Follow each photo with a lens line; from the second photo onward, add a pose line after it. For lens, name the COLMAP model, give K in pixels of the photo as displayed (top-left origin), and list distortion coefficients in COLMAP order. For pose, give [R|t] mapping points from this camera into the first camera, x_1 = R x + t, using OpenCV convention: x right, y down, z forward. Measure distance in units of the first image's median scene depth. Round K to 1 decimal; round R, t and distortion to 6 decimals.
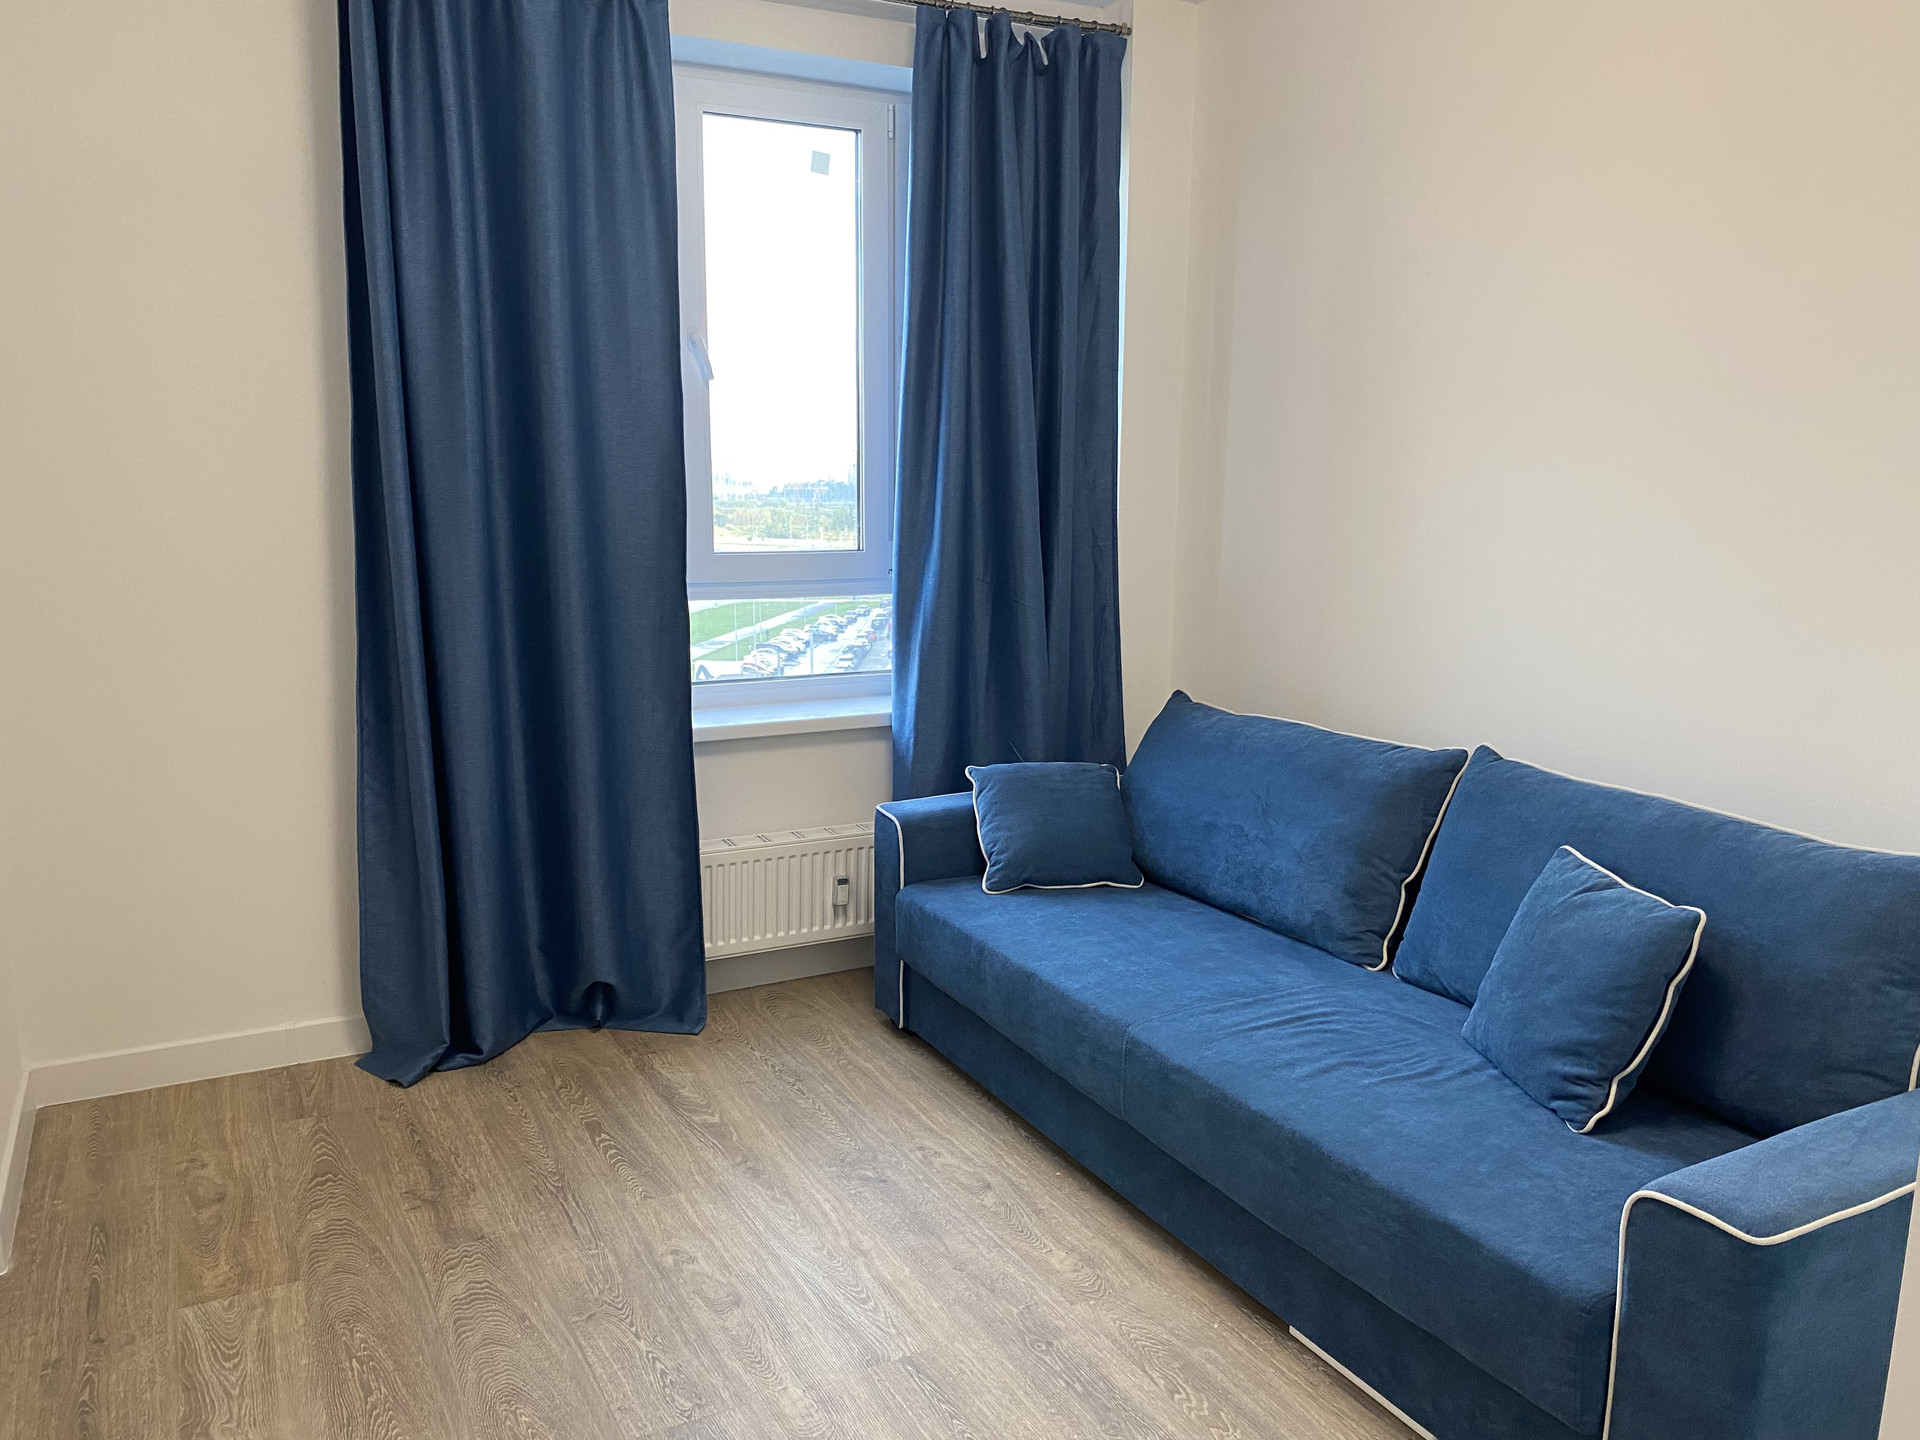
lens RADIAL K [[1483.0, 0, 960.0], [0, 1483.0, 720.0], [0, 0, 1]] dist [0.000745, -0.008008]
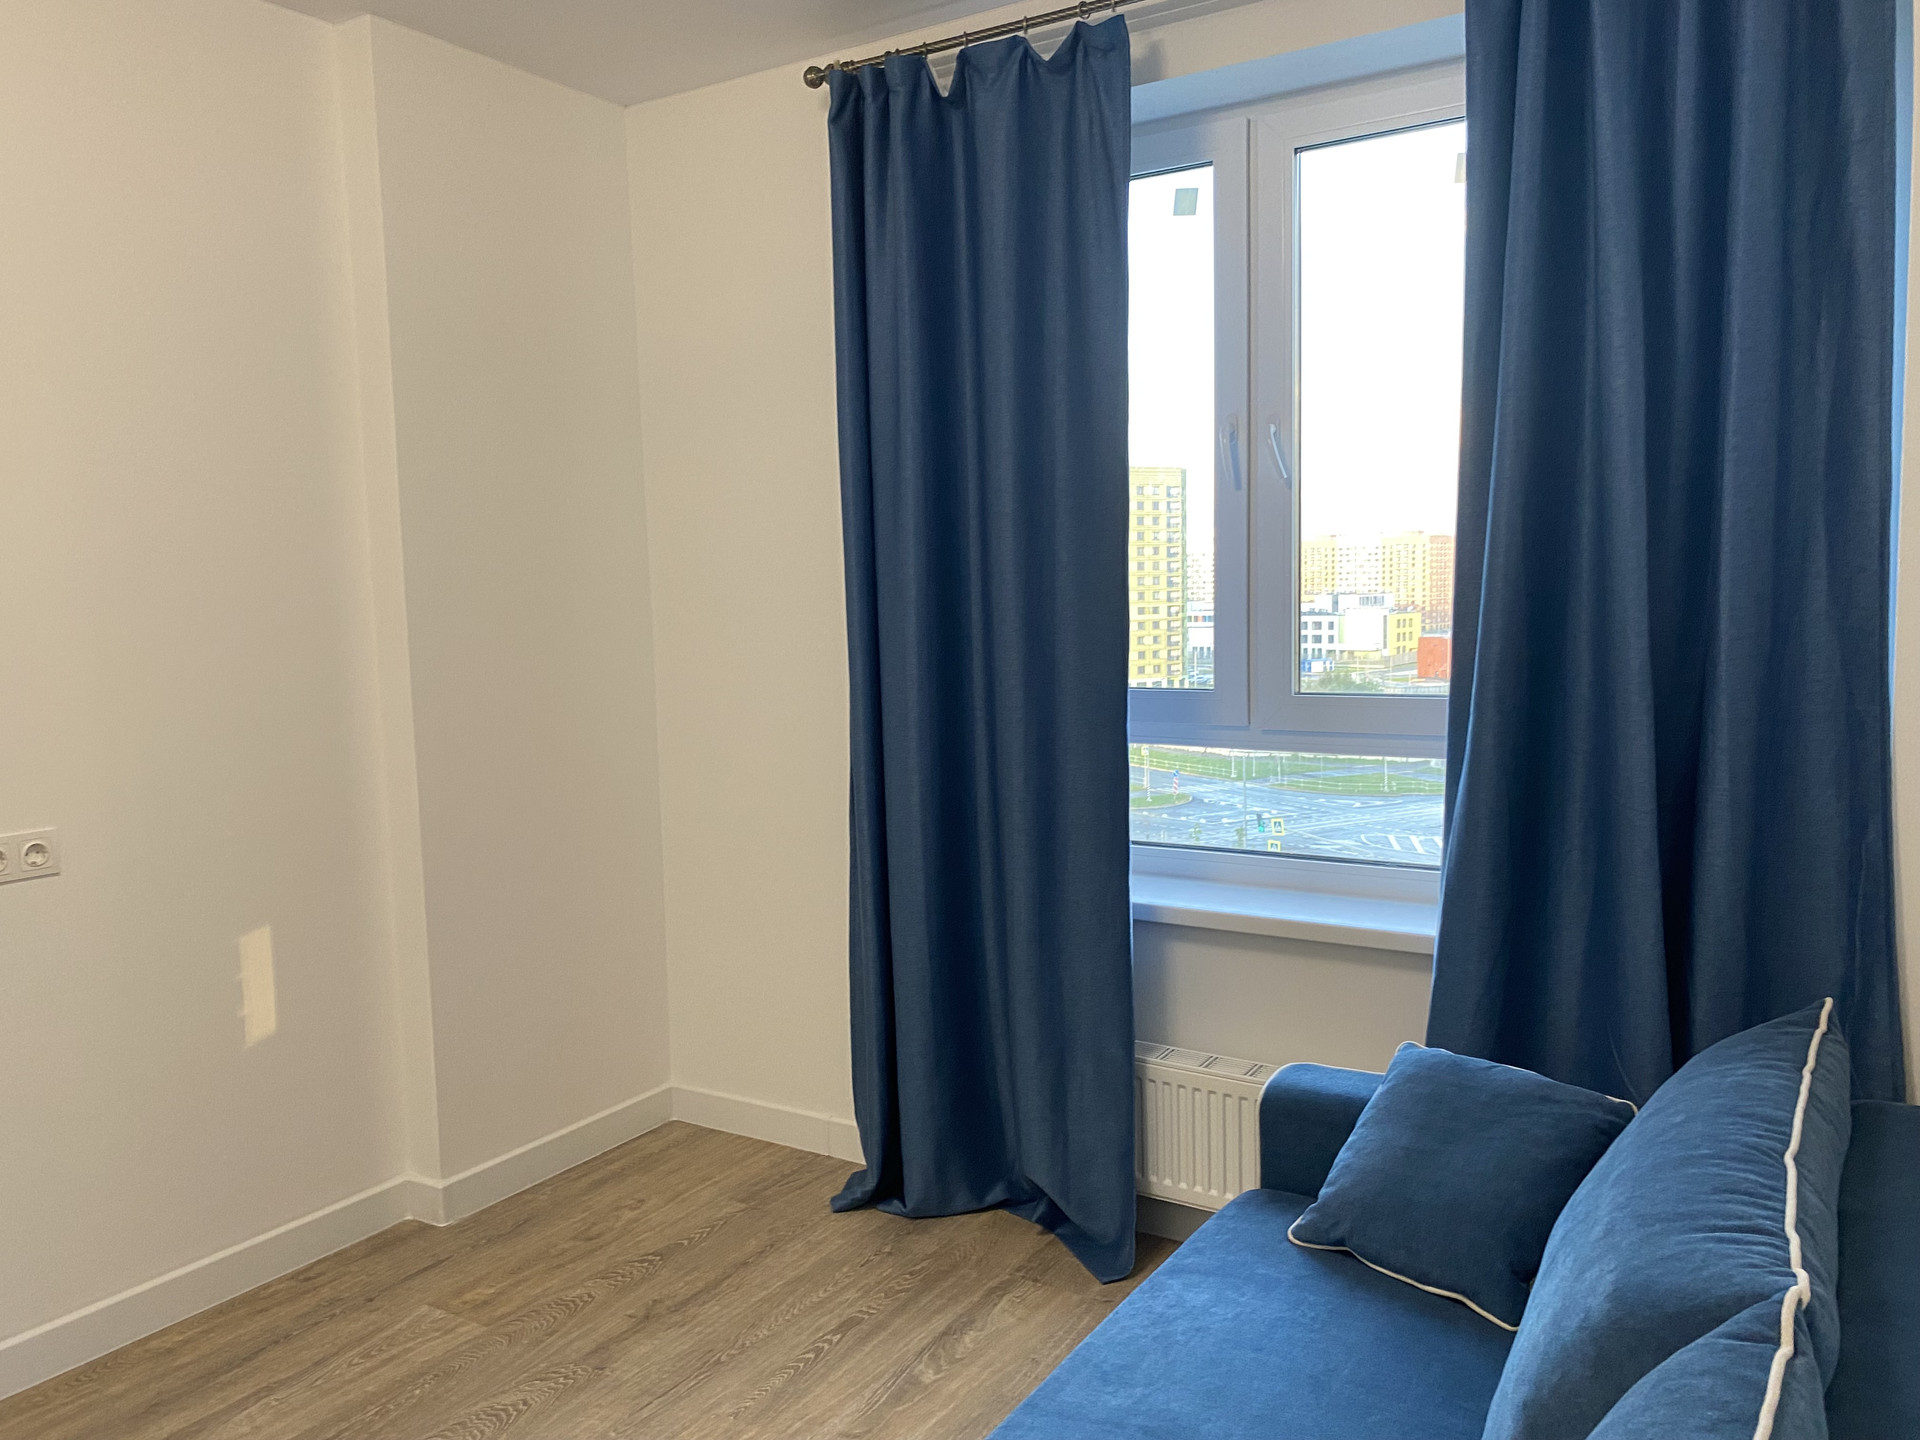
lens RADIAL K [[1483.0, 0, 960.0], [0, 1483.0, 720.0], [0, 0, 1]] dist [0.000745, -0.008008]
pose [[0.493570, 0.057973, -0.867772, 0.565431], [-0.129669, 0.991529, -0.007513, -0.088727], [0.859985, 0.116231, 0.496906, 0.617264]]
